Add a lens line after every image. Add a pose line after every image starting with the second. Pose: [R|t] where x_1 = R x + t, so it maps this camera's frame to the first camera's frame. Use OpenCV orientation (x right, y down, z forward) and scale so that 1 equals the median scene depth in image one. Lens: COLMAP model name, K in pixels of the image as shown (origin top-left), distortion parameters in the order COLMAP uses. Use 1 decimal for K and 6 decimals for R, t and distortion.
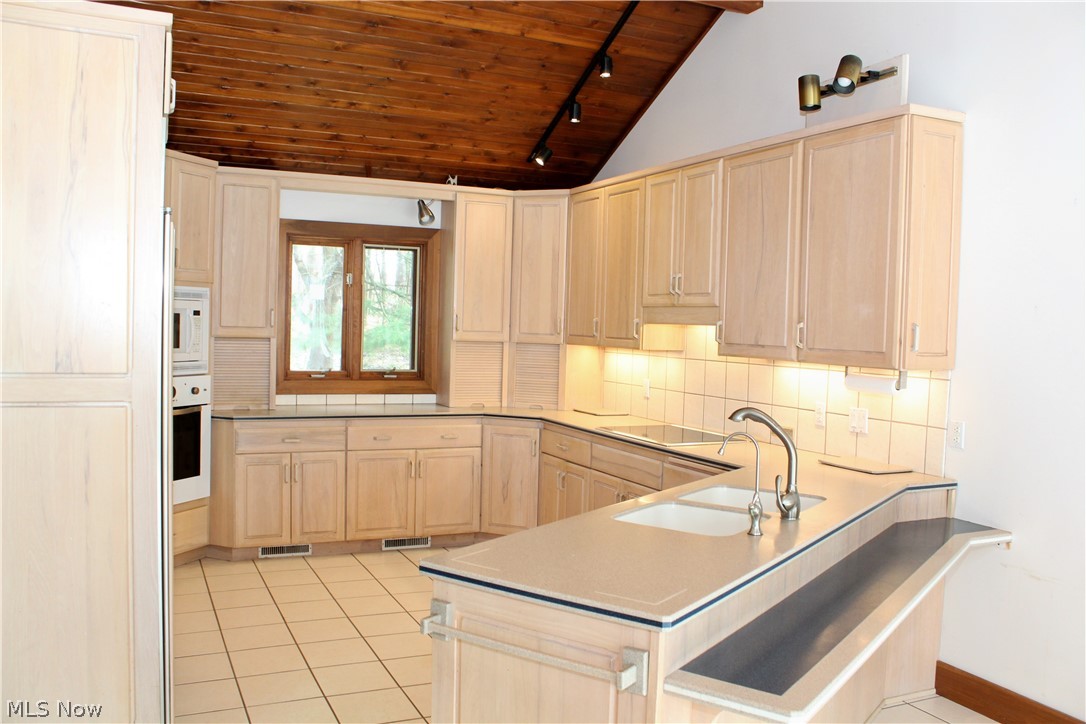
lens RADIAL K [[904.3, 0, 541.3], [0, 904.3, 364.0], [0, 0, 1]] dist [-0.164471, 0.137522]
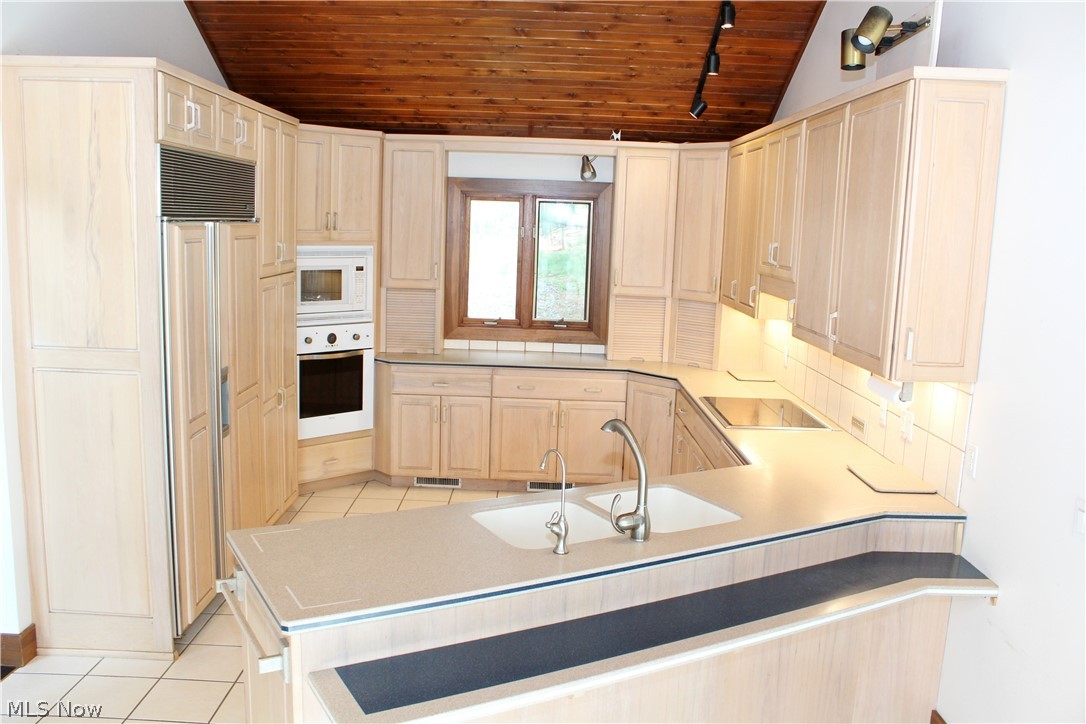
lens RADIAL K [[904.3, 0, 538.1], [0, 904.3, 364.4], [0, 0, 1]] dist [-0.164471, 0.137522]
pose [[0.904394, 0.069364, -0.421023, 0.292195], [-0.028312, 0.994279, 0.102994, -0.056743], [0.425758, -0.081227, 0.901184, 0.045960]]
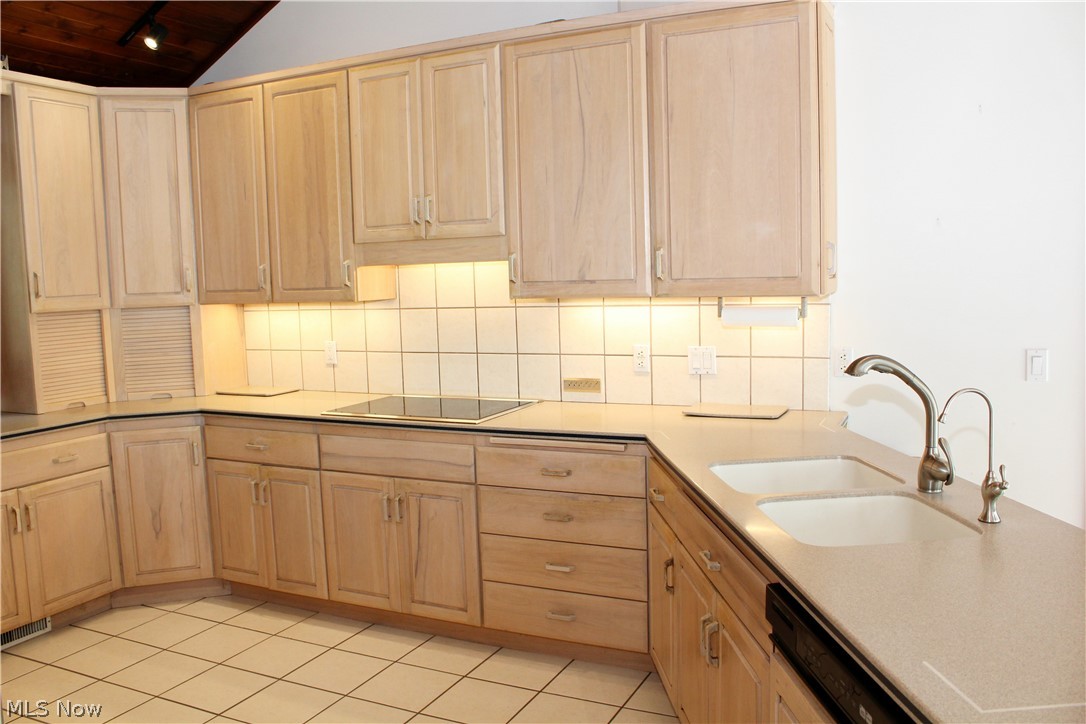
lens RADIAL K [[904.3, 0, 544.9], [0, 904.3, 368.3], [0, 0, 1]] dist [-0.164471, 0.137522]
pose [[0.776461, -0.119043, 0.618820, -0.227366], [0.079940, 0.992669, 0.090656, -0.015140], [-0.625075, -0.020922, 0.780284, 0.308137]]
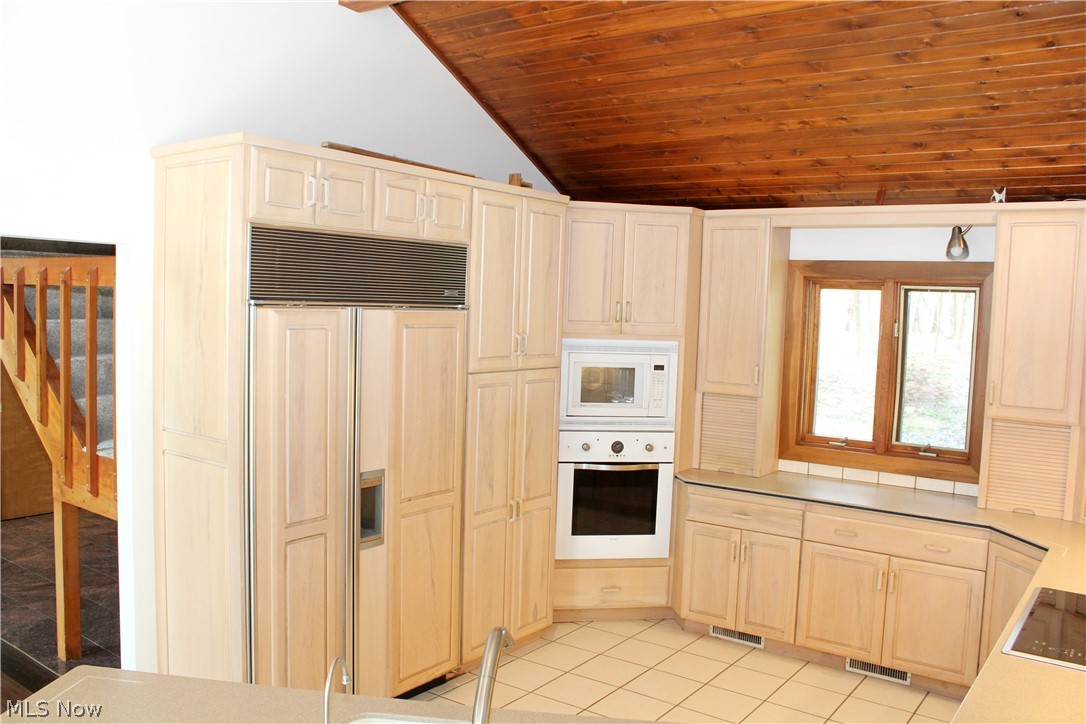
lens RADIAL K [[904.3, 0, 538.7], [0, 904.3, 367.9], [0, 0, 1]] dist [-0.164471, 0.137522]
pose [[0.479017, 0.050424, -0.876356, 0.385479], [-0.057974, 0.997986, 0.025733, -0.070668], [0.875889, 0.038479, 0.480976, 0.385890]]
